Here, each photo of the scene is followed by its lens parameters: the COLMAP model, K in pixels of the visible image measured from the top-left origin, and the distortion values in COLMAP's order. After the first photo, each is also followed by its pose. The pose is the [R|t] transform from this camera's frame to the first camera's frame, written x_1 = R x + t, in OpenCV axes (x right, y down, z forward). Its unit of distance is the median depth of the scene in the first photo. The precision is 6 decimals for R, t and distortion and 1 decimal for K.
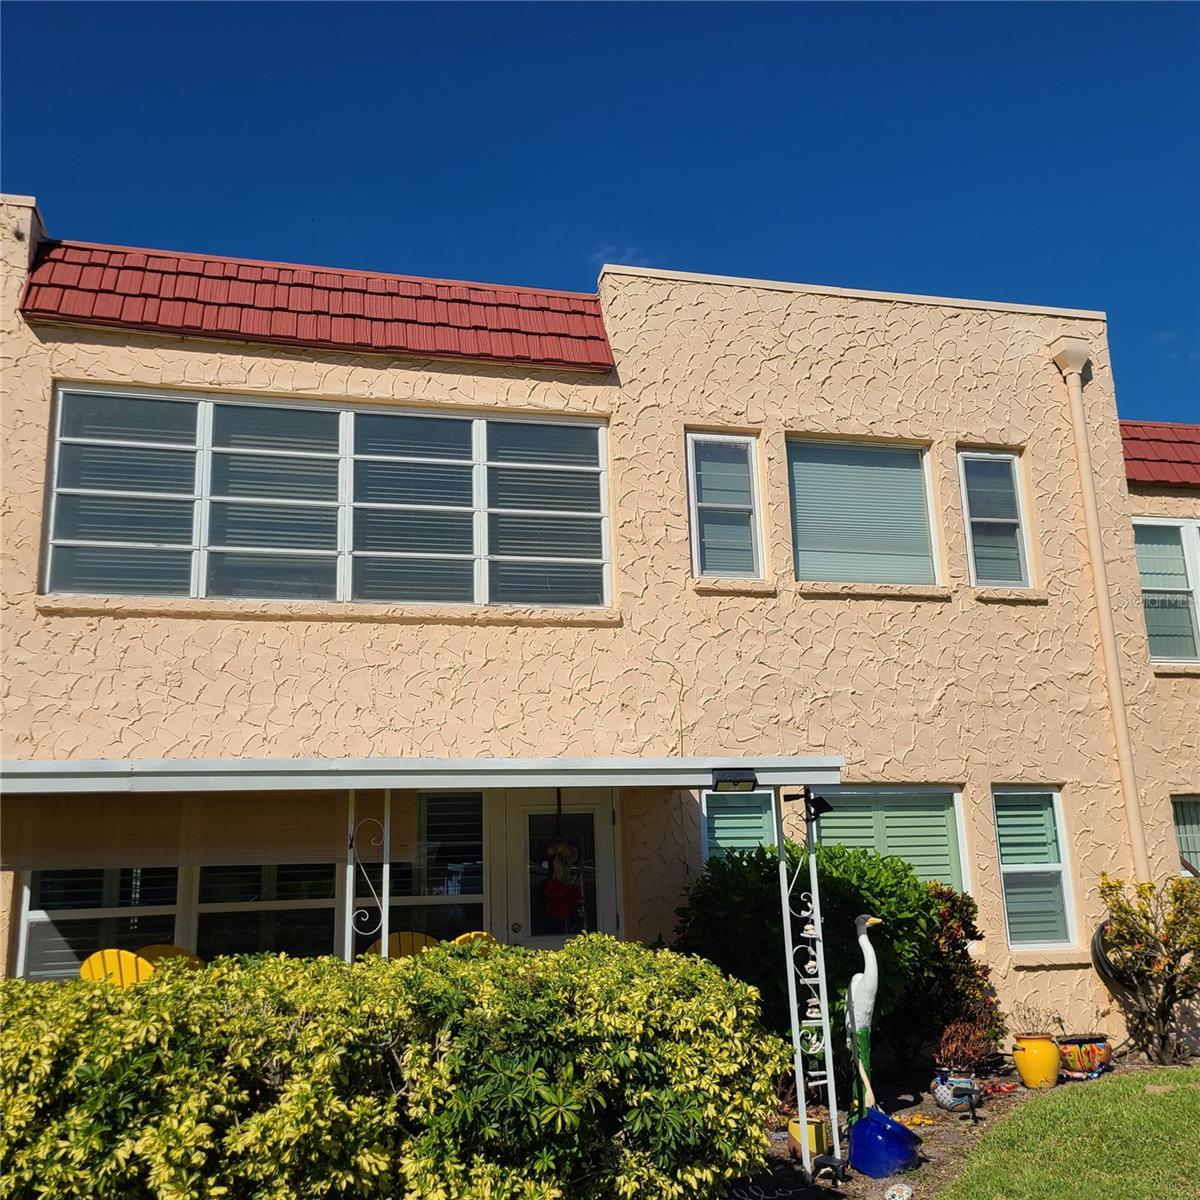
lens RADIAL K [[1219.2, 0, 600.0], [0, 1219.2, 600.0], [0, 0, 1]] dist [0.054443, -0.022504]
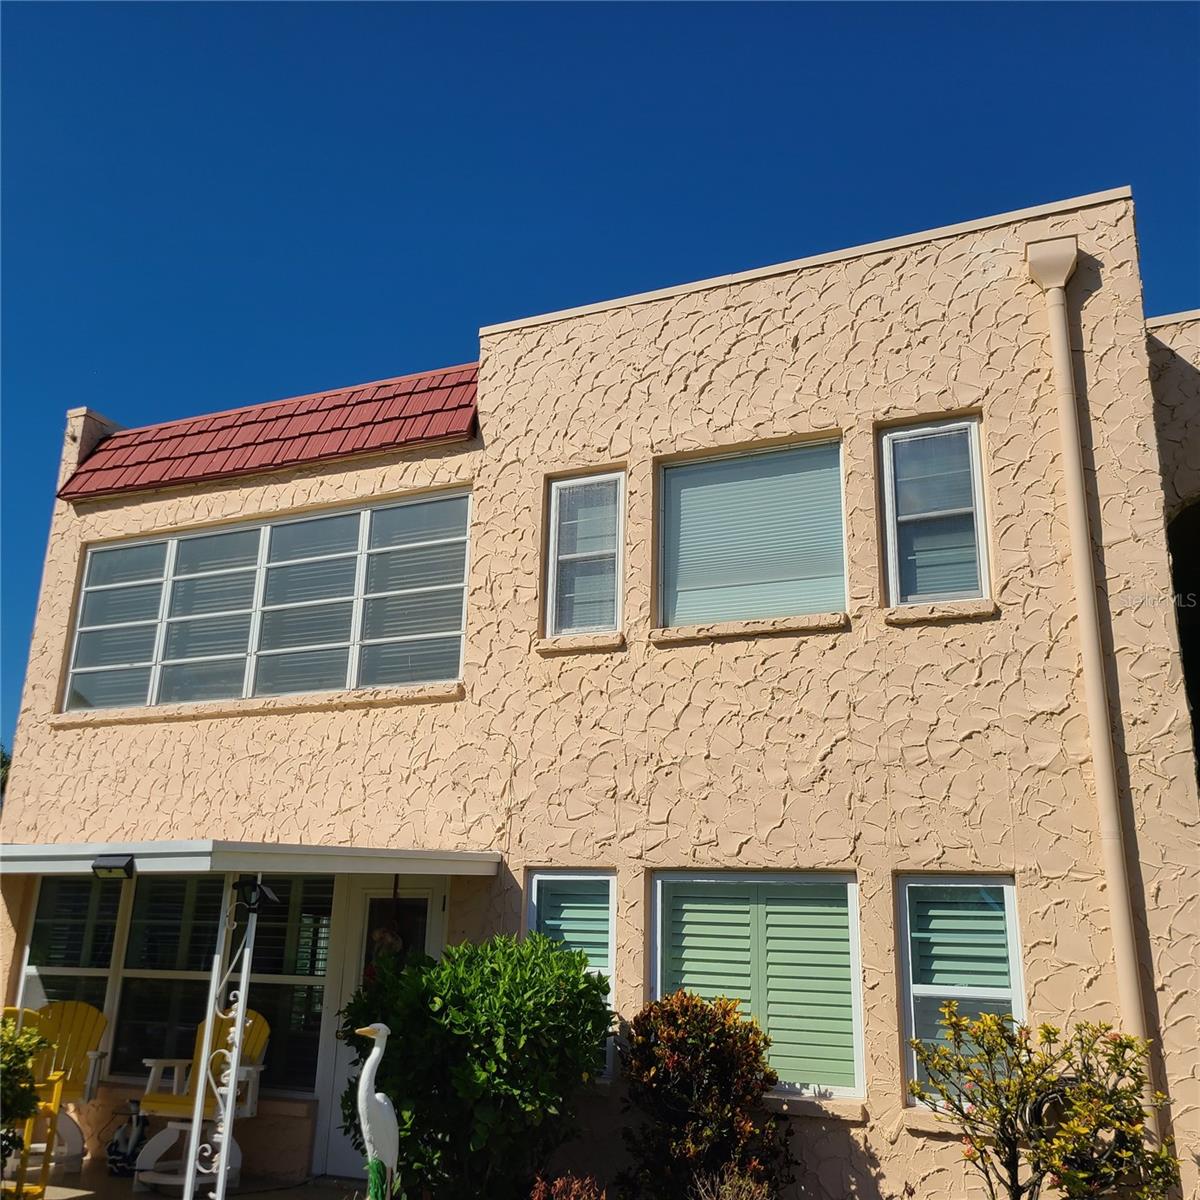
lens RADIAL K [[1219.2, 0, 600.0], [0, 1219.2, 600.0], [0, 0, 1]] dist [0.054443, -0.022504]
pose [[0.764380, -0.128624, -0.631807, 0.686042], [0.089710, 0.991585, -0.093335, 0.041677], [0.638495, 0.014664, 0.769486, 0.322442]]
